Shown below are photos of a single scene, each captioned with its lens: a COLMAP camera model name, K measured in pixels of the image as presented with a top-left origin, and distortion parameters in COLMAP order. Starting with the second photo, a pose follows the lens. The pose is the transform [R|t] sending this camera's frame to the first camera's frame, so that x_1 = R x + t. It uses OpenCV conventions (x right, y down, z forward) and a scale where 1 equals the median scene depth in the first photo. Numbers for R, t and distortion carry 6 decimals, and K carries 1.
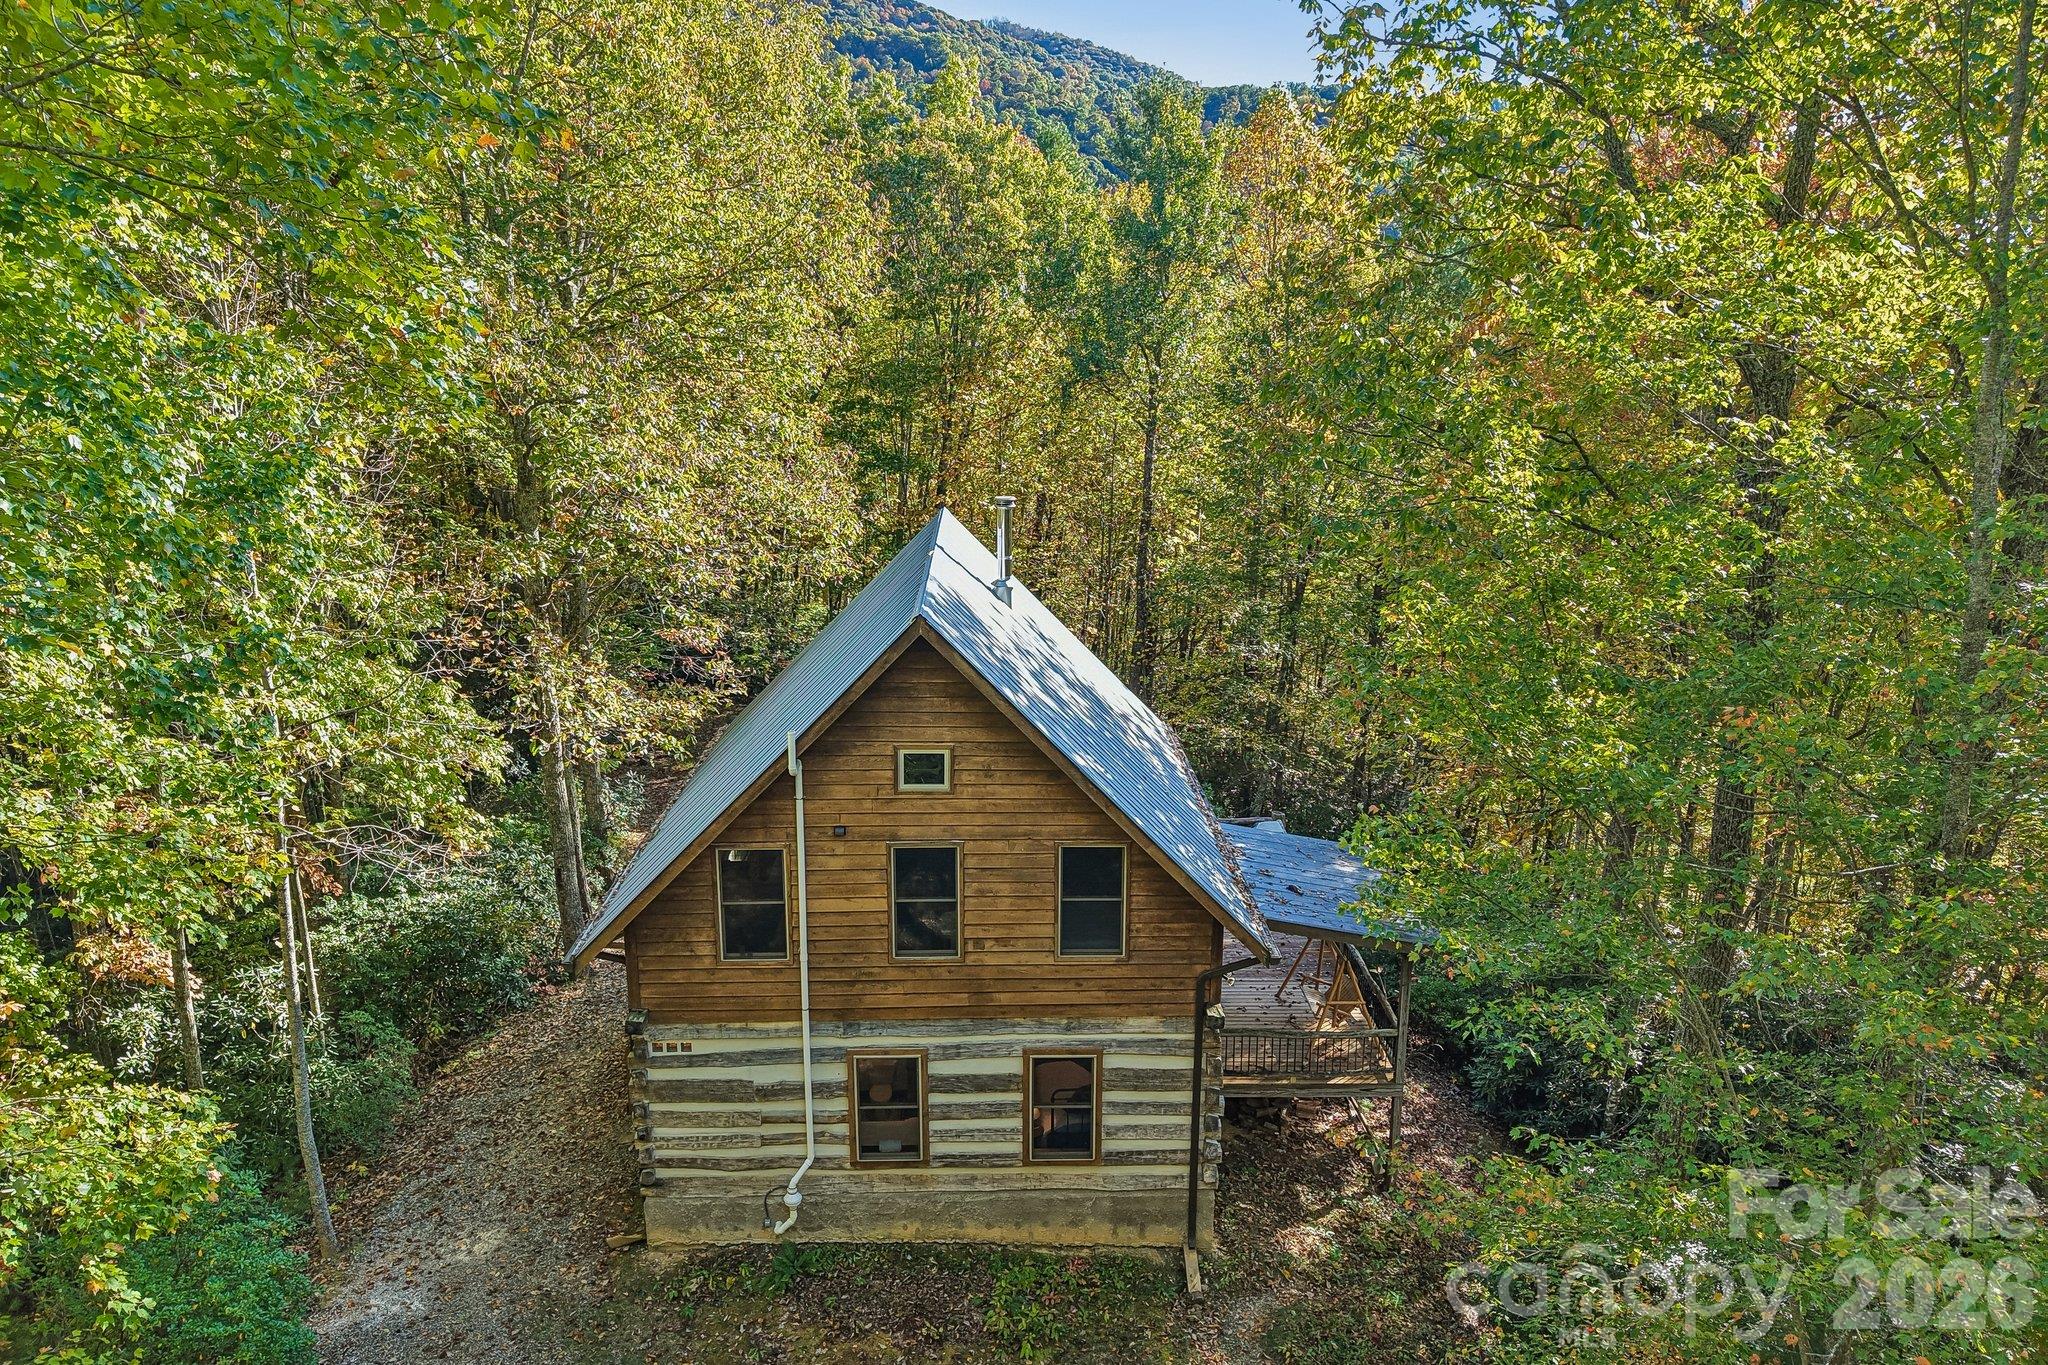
lens RADIAL K [[1367.7, 0, 1024.0], [0, 1367.7, 682.5], [0, 0, 1]] dist [0.007231, -0.000703]
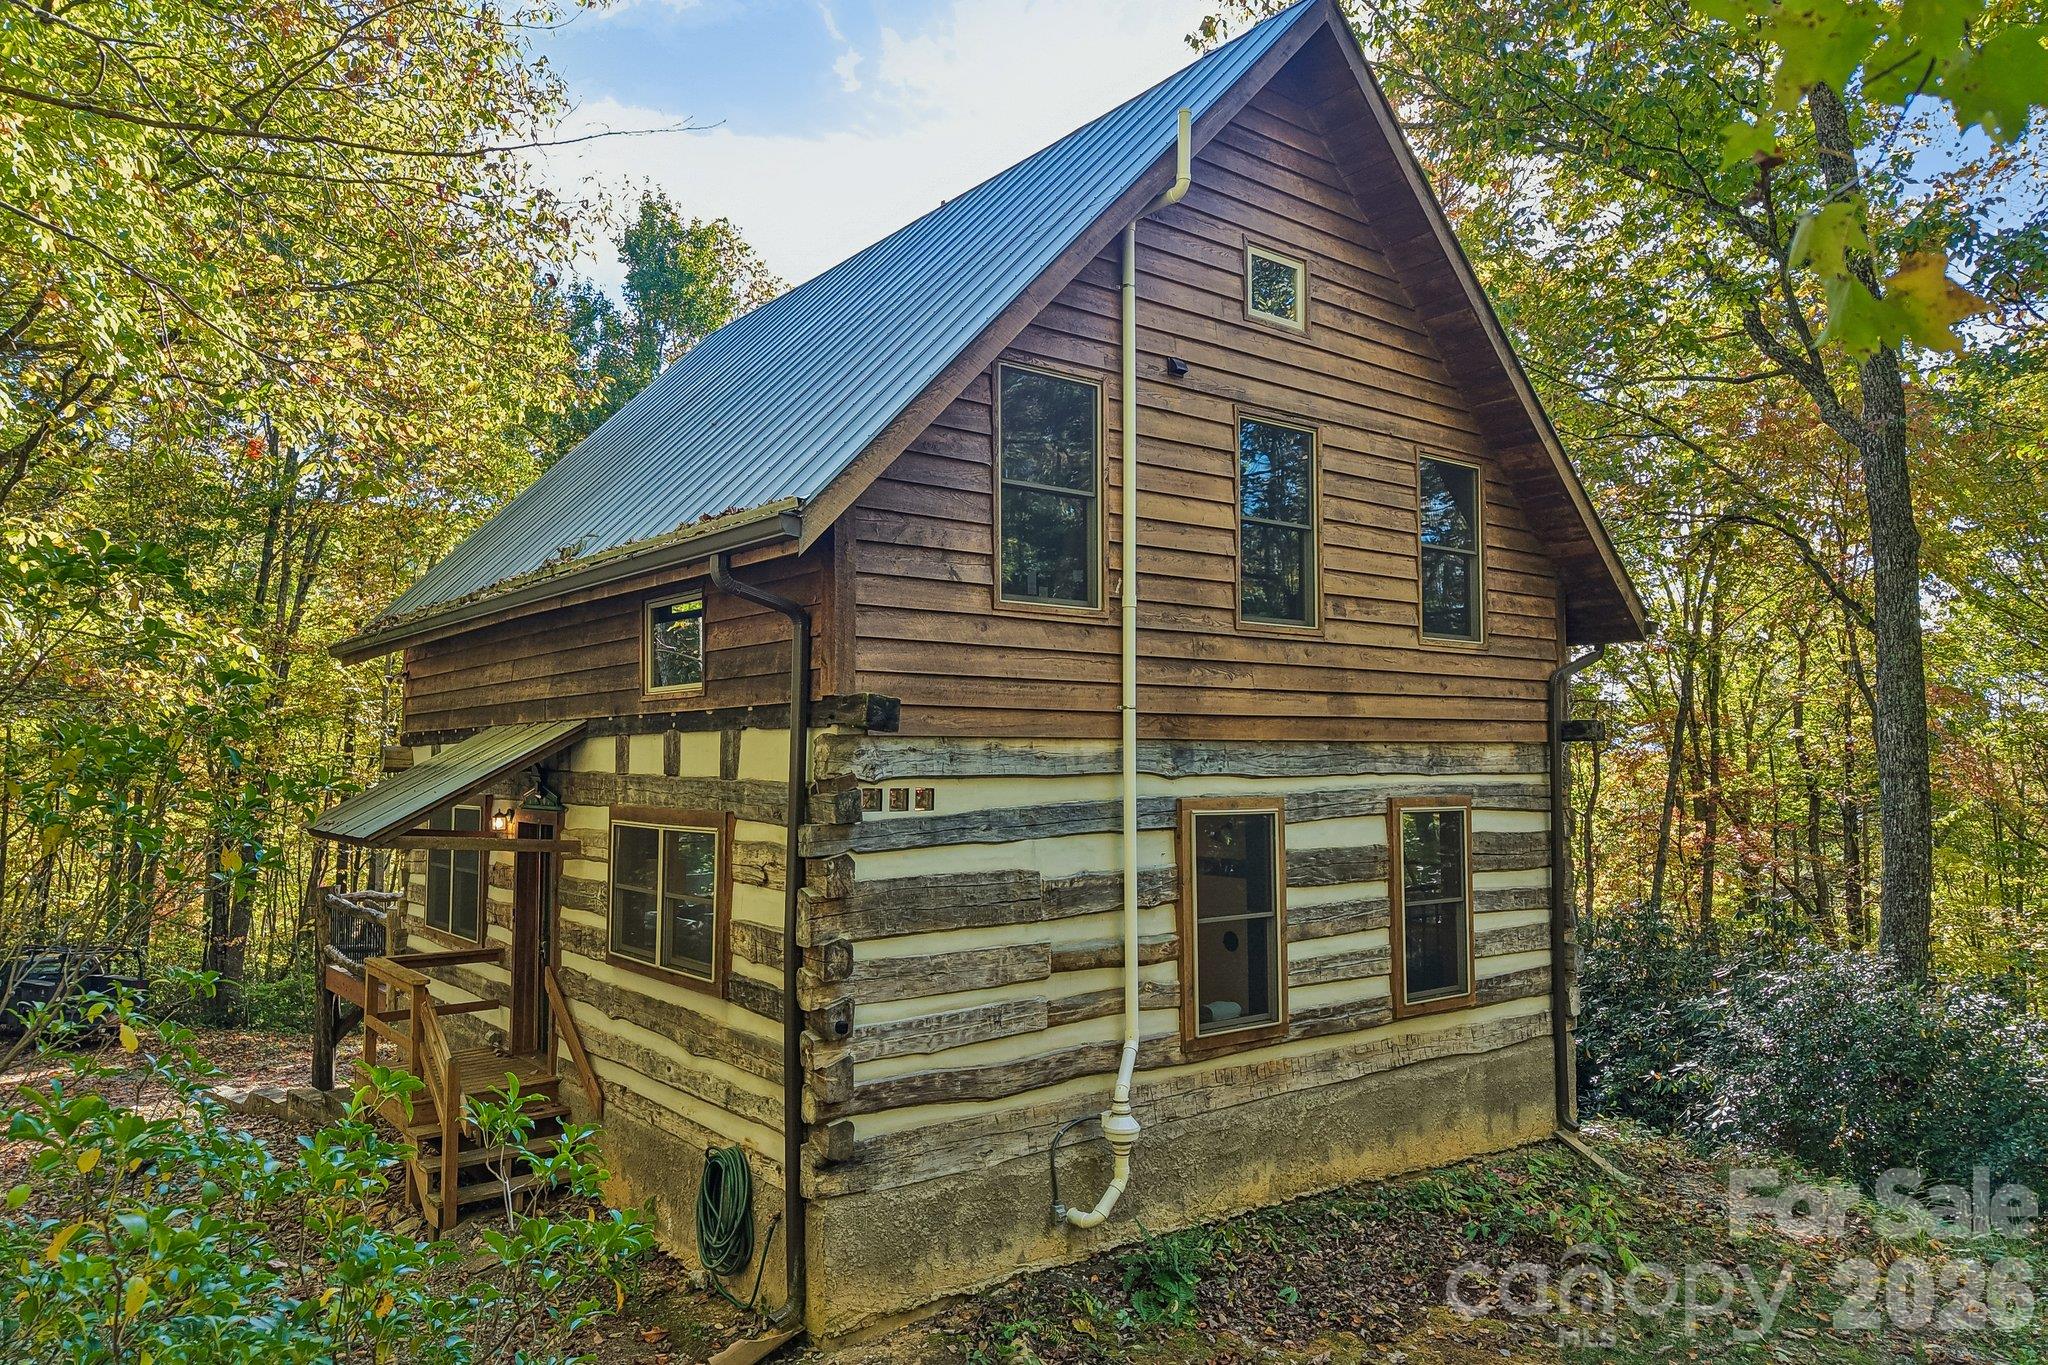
lens RADIAL K [[1367.7, 0, 1024.0], [0, 1367.7, 682.5], [0, 0, 1]] dist [0.007231, -0.000703]
pose [[0.802585, 0.030727, 0.595745, -0.488488], [0.146099, 0.958134, -0.246241, 0.342913], [-0.578370, 0.284668, 0.764495, 0.616654]]
